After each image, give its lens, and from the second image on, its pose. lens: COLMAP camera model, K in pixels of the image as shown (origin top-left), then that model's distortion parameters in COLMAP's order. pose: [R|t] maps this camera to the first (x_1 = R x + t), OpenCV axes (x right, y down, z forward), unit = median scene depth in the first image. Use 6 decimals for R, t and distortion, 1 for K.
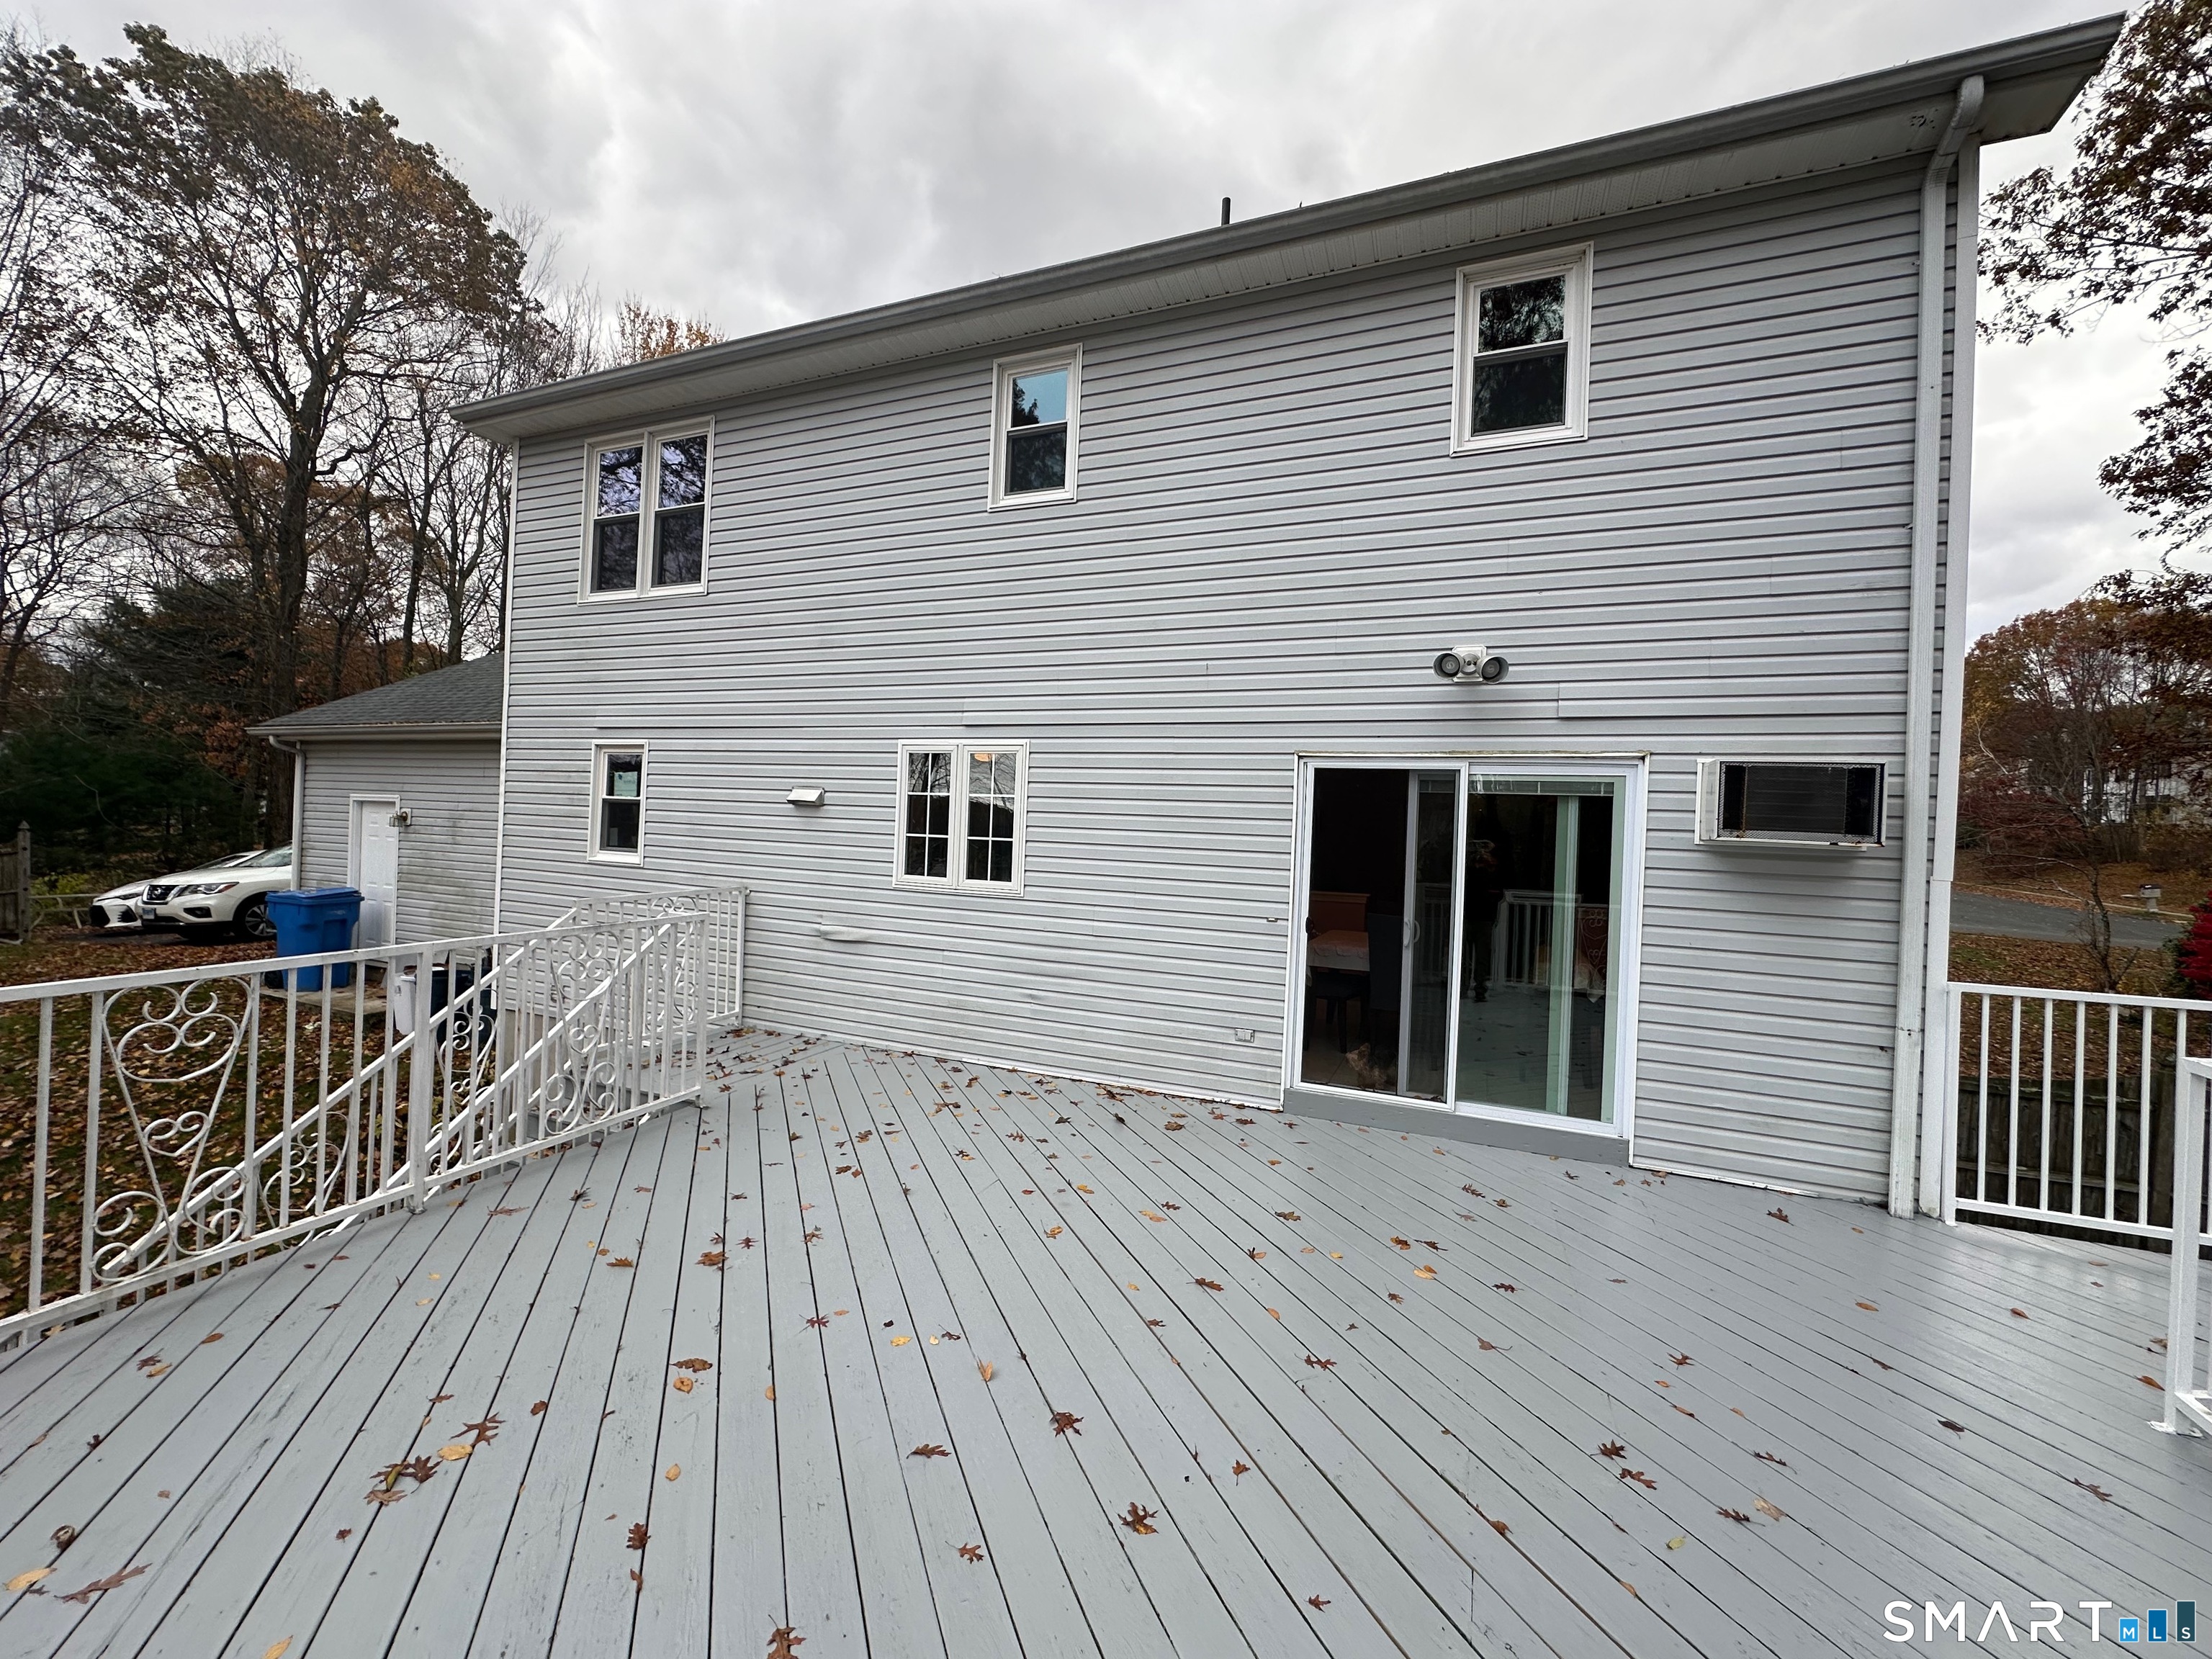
lens RADIAL K [[879.1, 0, 1106.0], [0, 879.1, 829.5], [0, 0, 1]] dist [-0.003149, 0.000720]
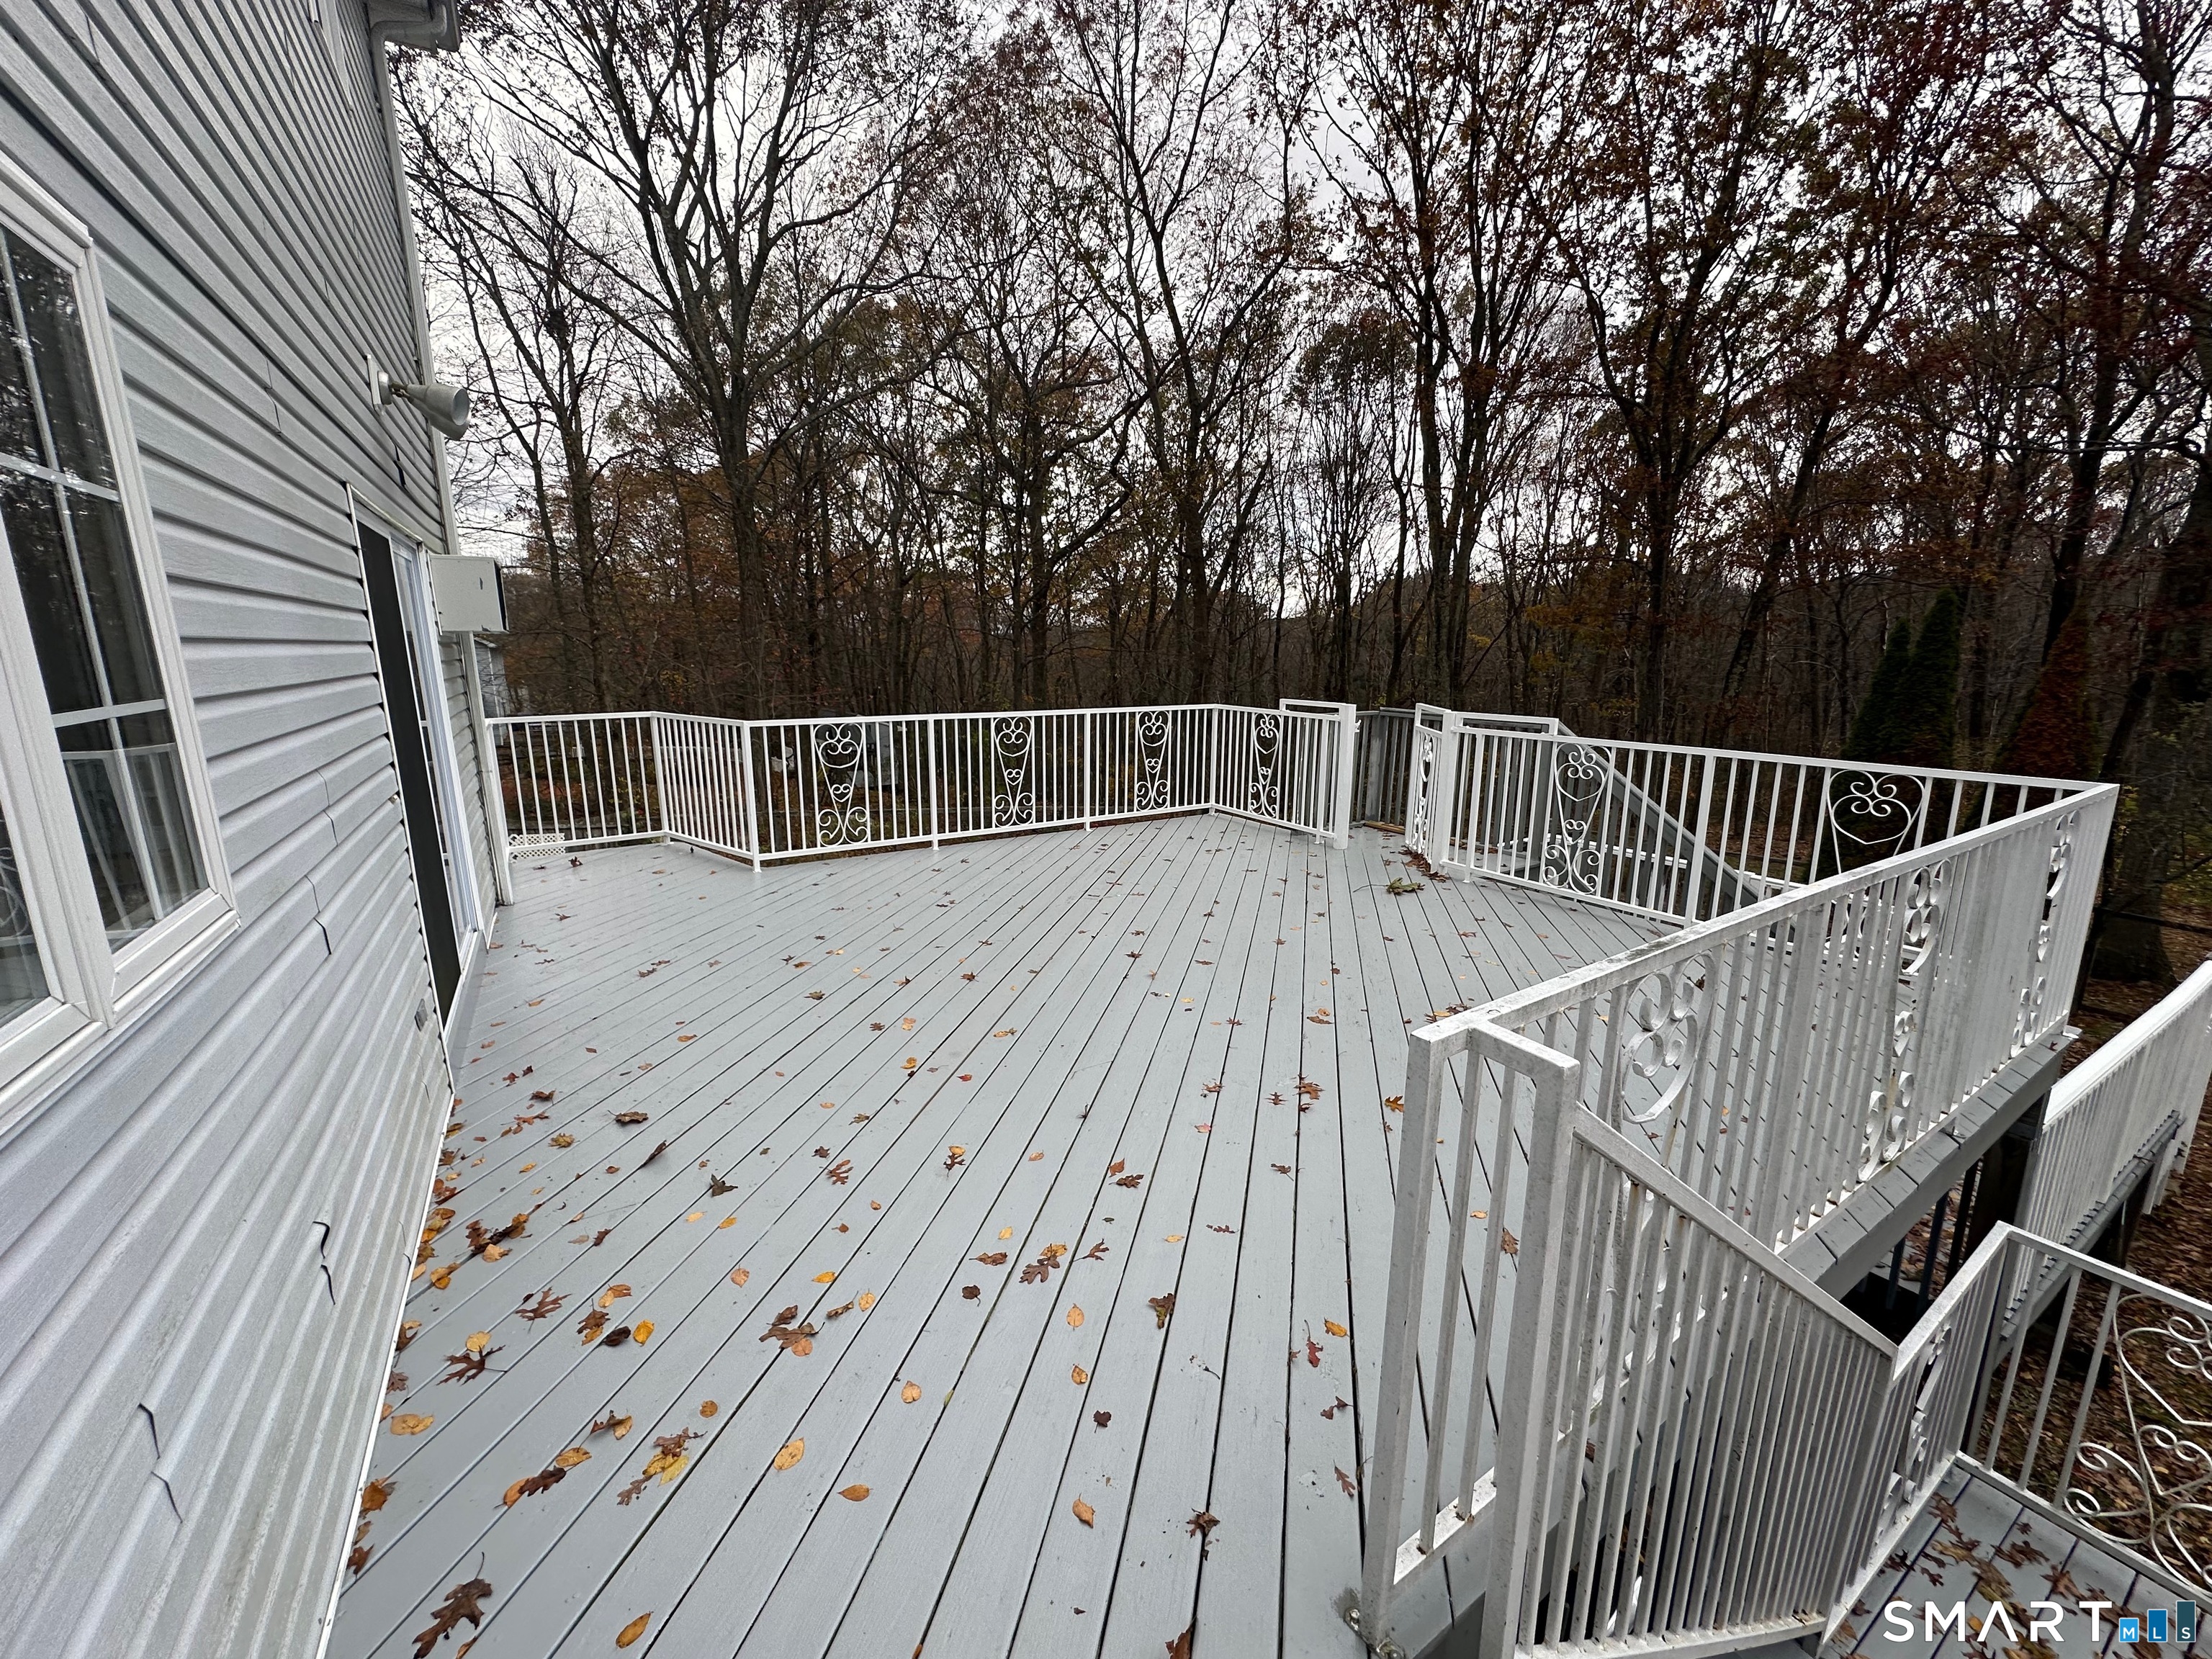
lens RADIAL K [[879.1, 0, 1106.0], [0, 879.1, 829.5], [0, 0, 1]] dist [-0.003149, 0.000720]
pose [[-0.811464, -0.155600, 0.563308, -0.602498], [-0.027227, 0.972922, 0.229524, -0.020722], [-0.583768, 0.170914, -0.793727, 1.458247]]
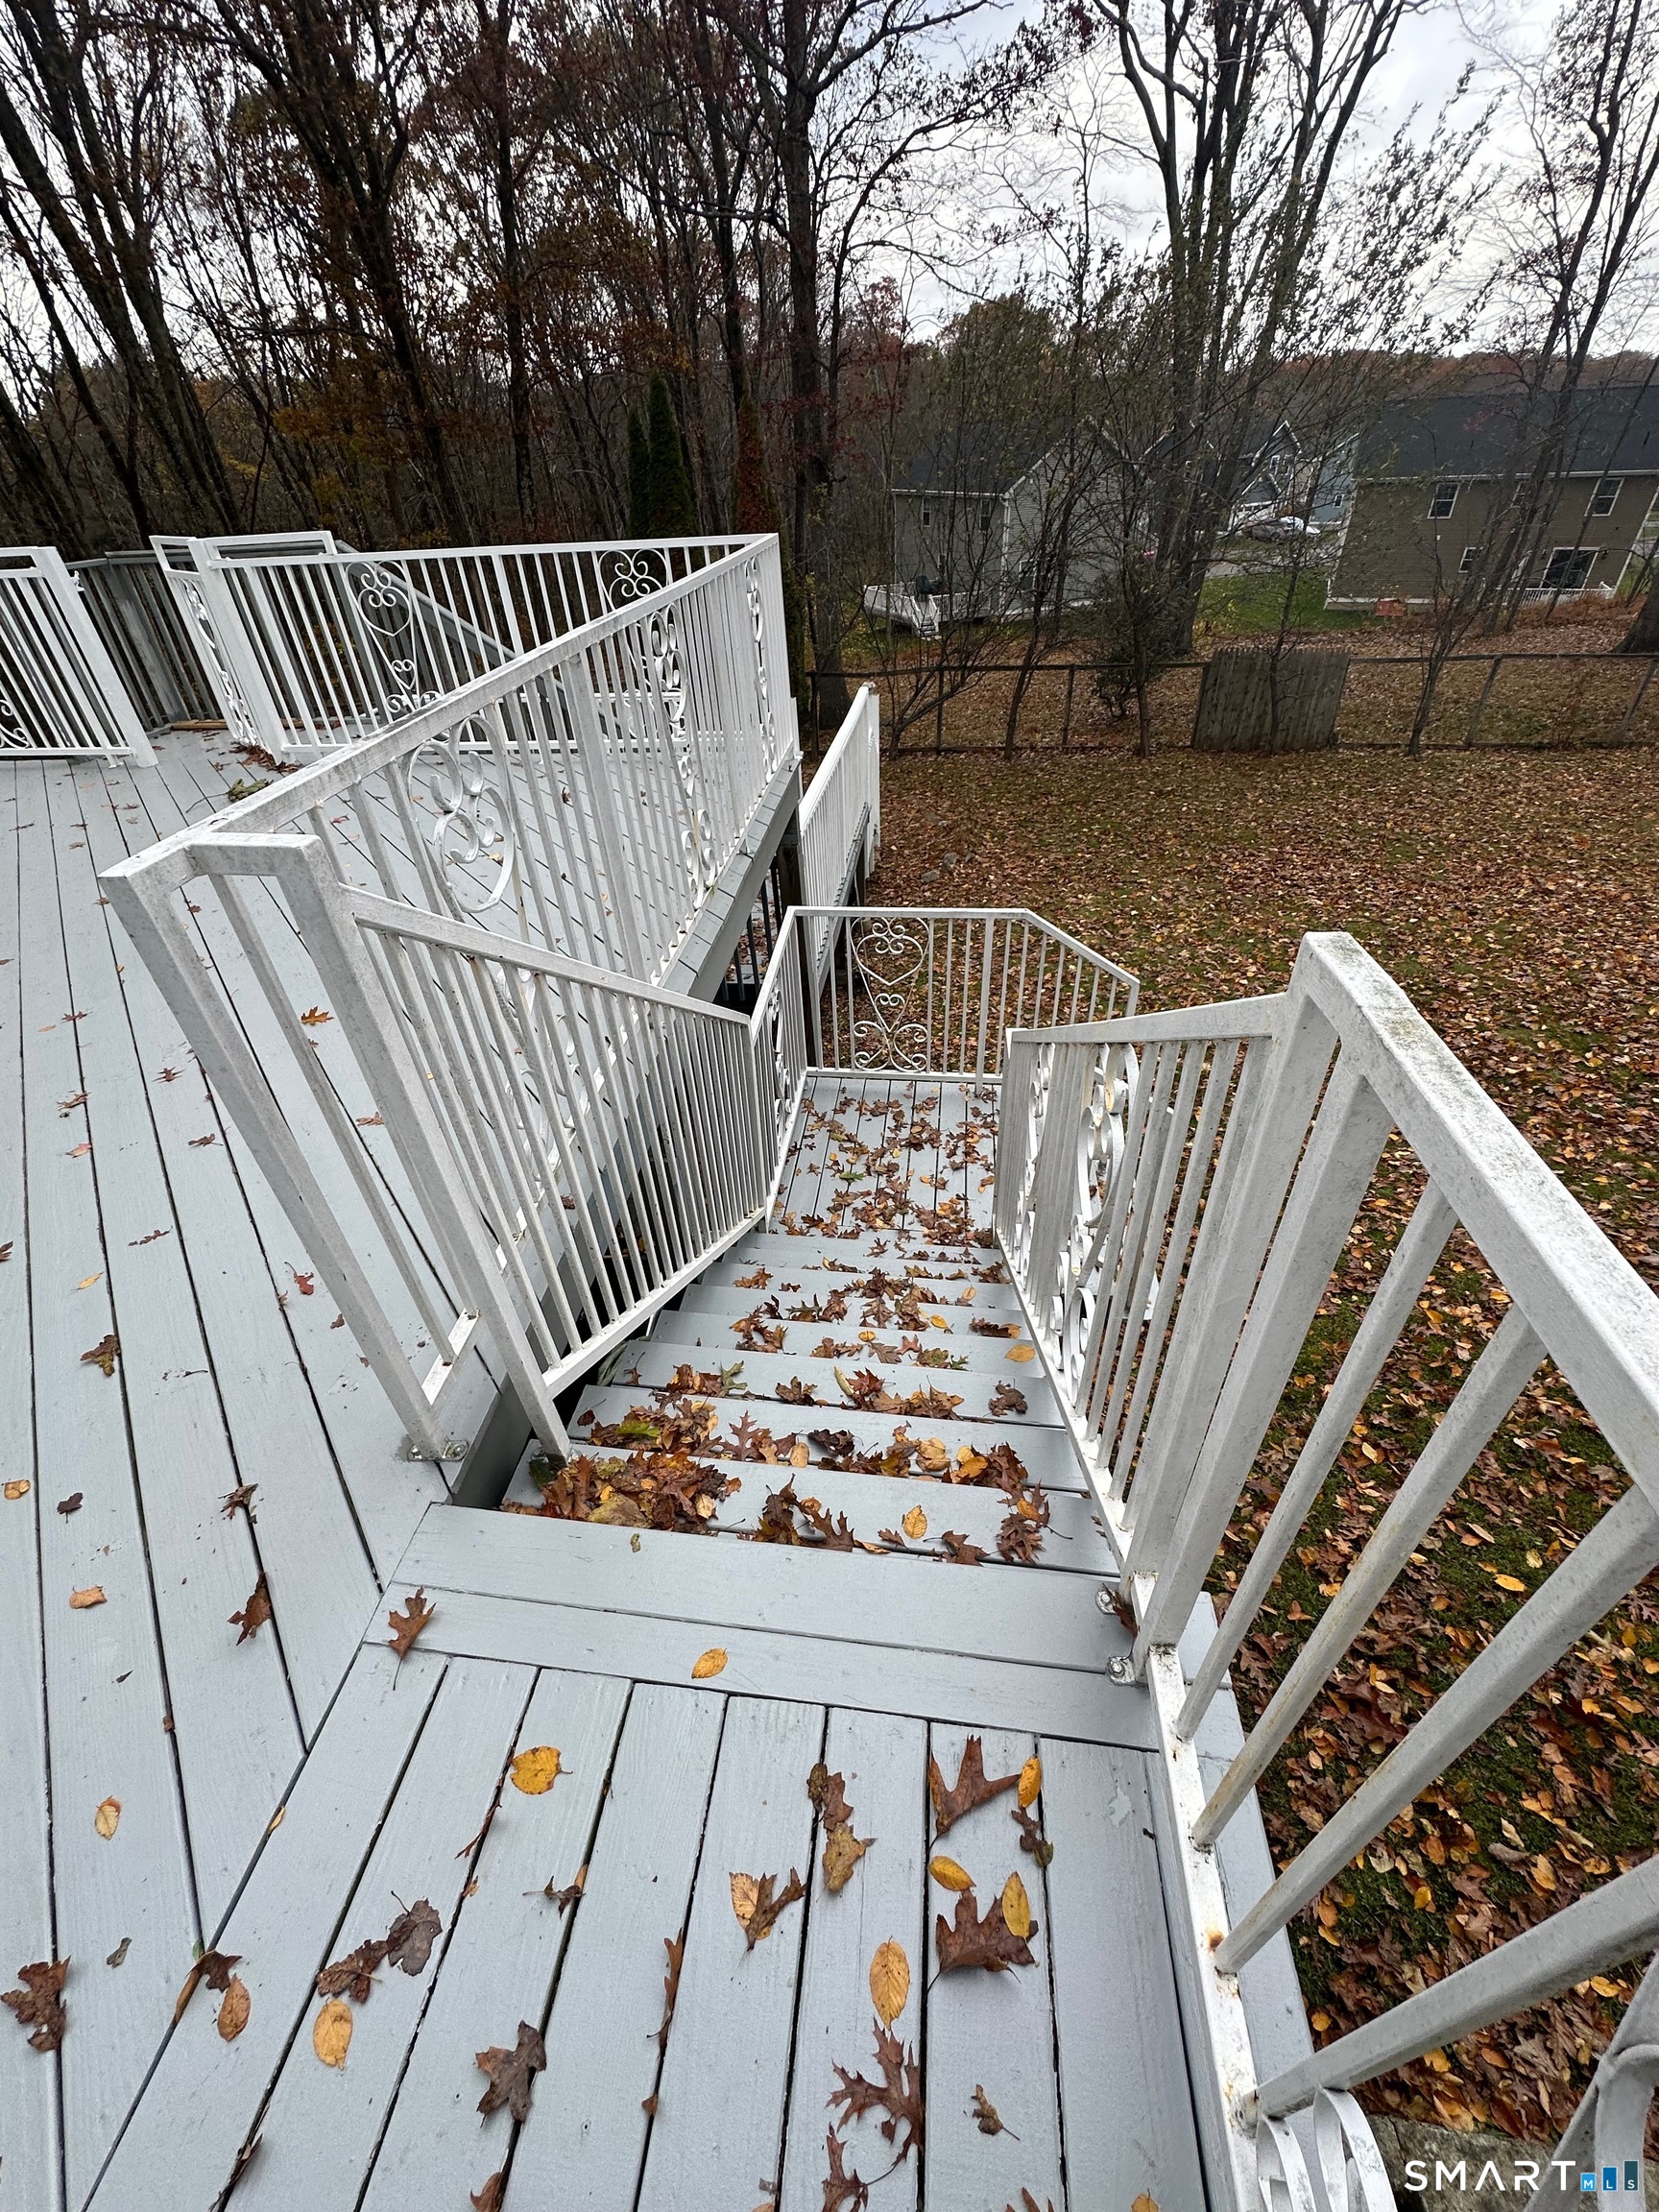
lens RADIAL K [[881.5, 0, 829.5], [0, 881.5, 1106.0], [0, 0, 1]] dist [-0.002977, -0.000565]
pose [[-0.965756, 0.161610, -0.202970, -0.651453], [0.009074, 0.802868, 0.596087, 0.028675], [0.259292, 0.573834, -0.776842, 1.424224]]
